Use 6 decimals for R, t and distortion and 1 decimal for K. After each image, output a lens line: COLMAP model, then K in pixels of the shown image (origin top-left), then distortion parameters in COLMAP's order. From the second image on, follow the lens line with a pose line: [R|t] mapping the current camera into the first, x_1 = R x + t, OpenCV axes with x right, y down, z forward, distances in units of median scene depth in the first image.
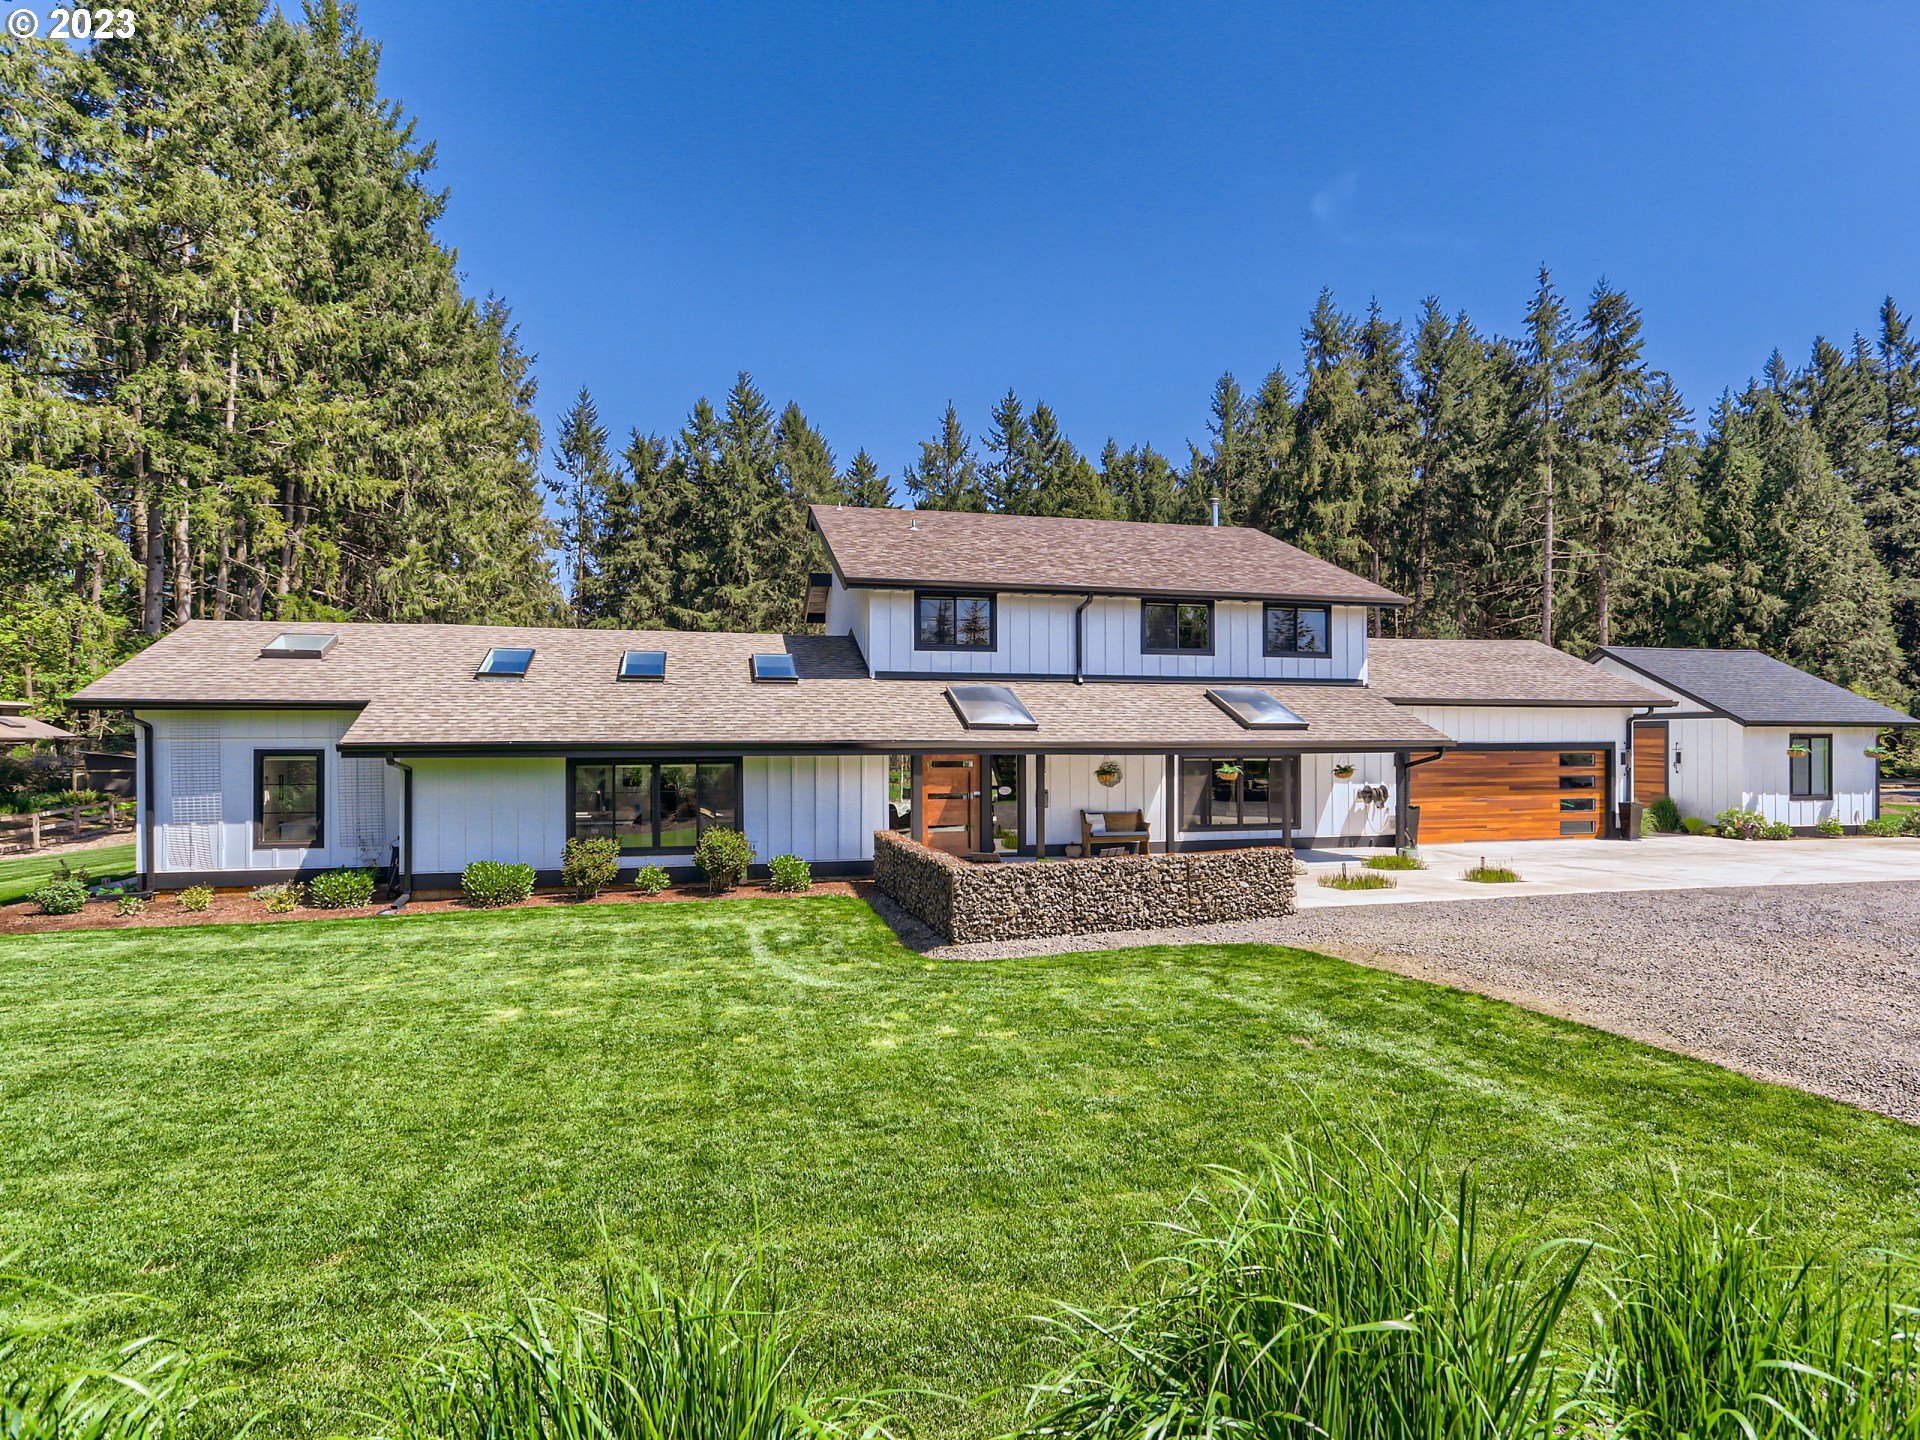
lens RADIAL K [[1039.0, 0, 960.0], [0, 1039.0, 720.0], [0, 0, 1]] dist [-0.019135, 0.001062]
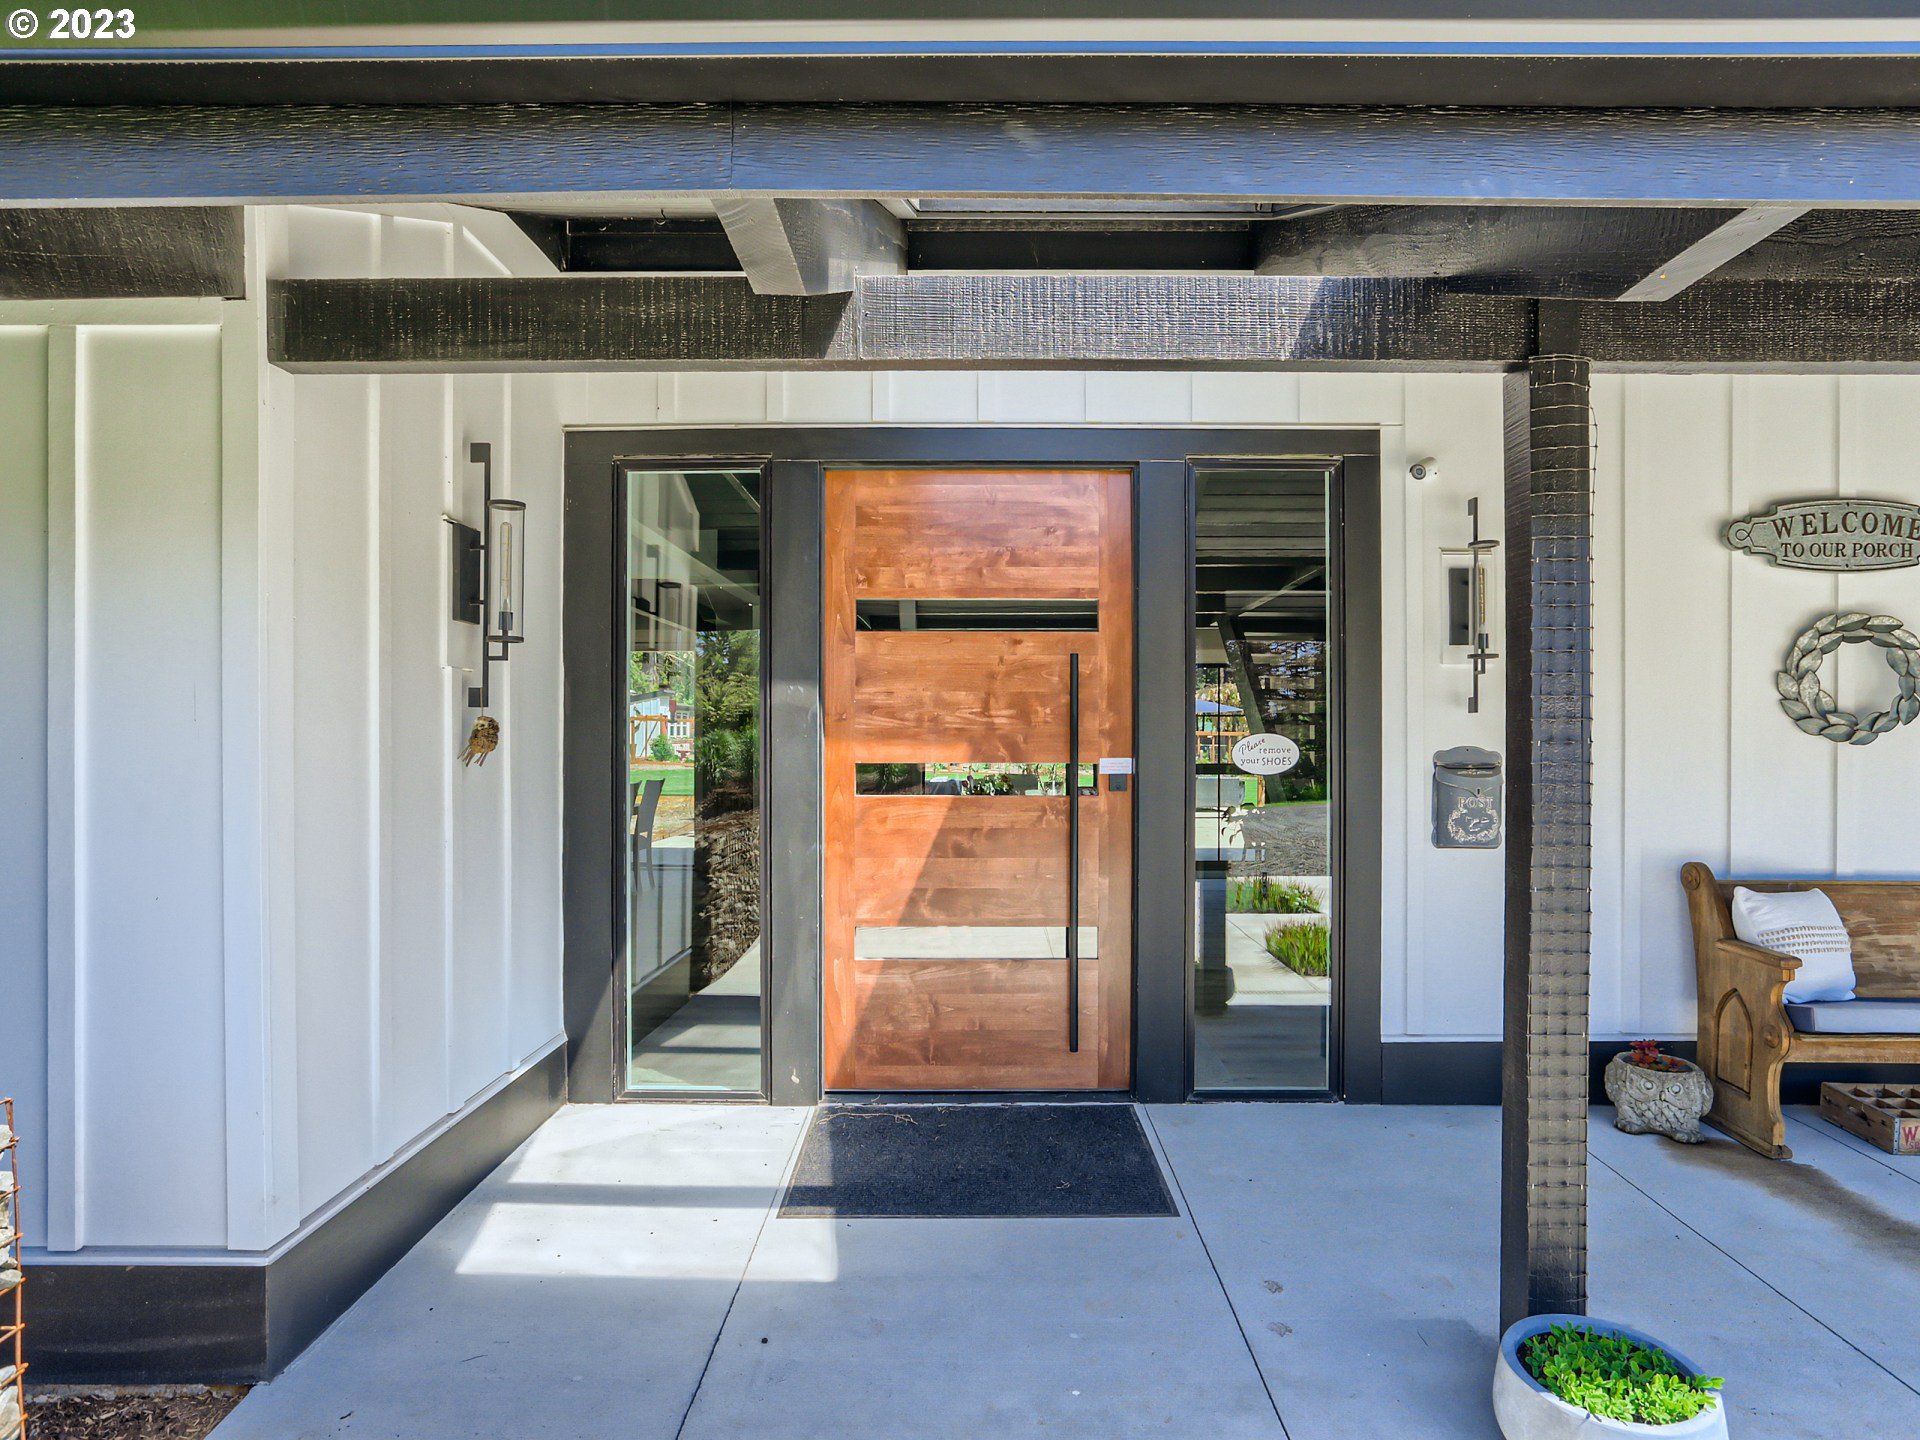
lens RADIAL K [[1017.8, 0, 960.0], [0, 1017.8, 720.0], [0, 0, 1]] dist [0.021266, -0.016493]
pose [[0.974271, 0.004976, -0.225323, 0.023548], [0.000479, 0.999708, 0.024148, 0.044619], [0.225377, -0.023635, 0.973985, 0.629800]]
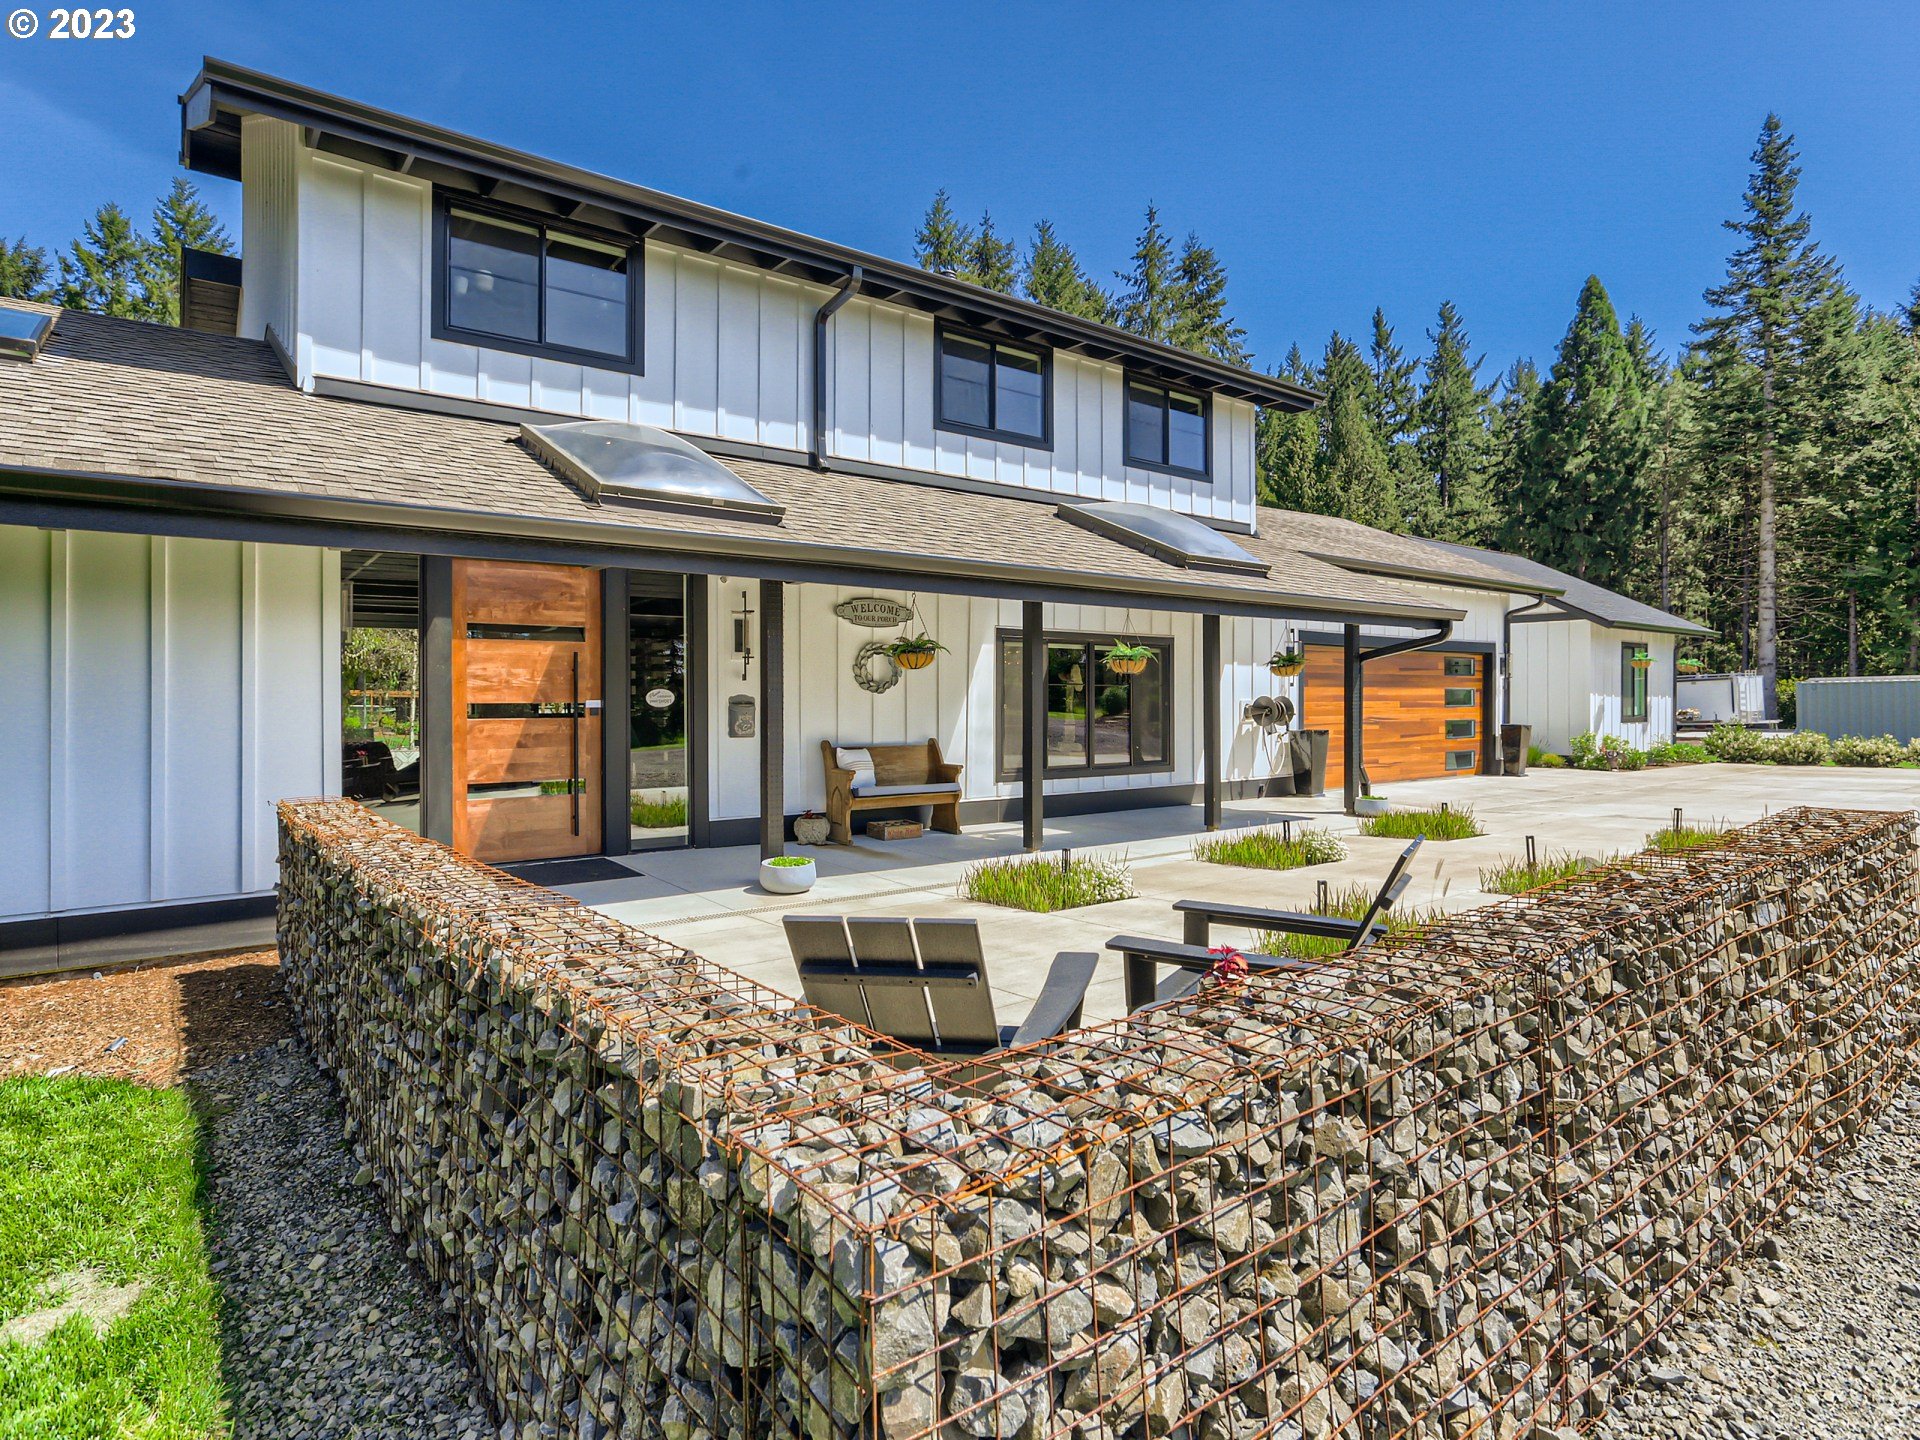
lens RADIAL K [[1046.8, 0, 955.0], [0, 1046.8, 684.0], [0, 0, 1]] dist [-0.006457, -0.000926]
pose [[0.915615, 0.004957, 0.402027, -0.015988], [-0.007021, 0.999969, 0.003661, 0.046588], [-0.401996, -0.006175, 0.915621, 0.431494]]
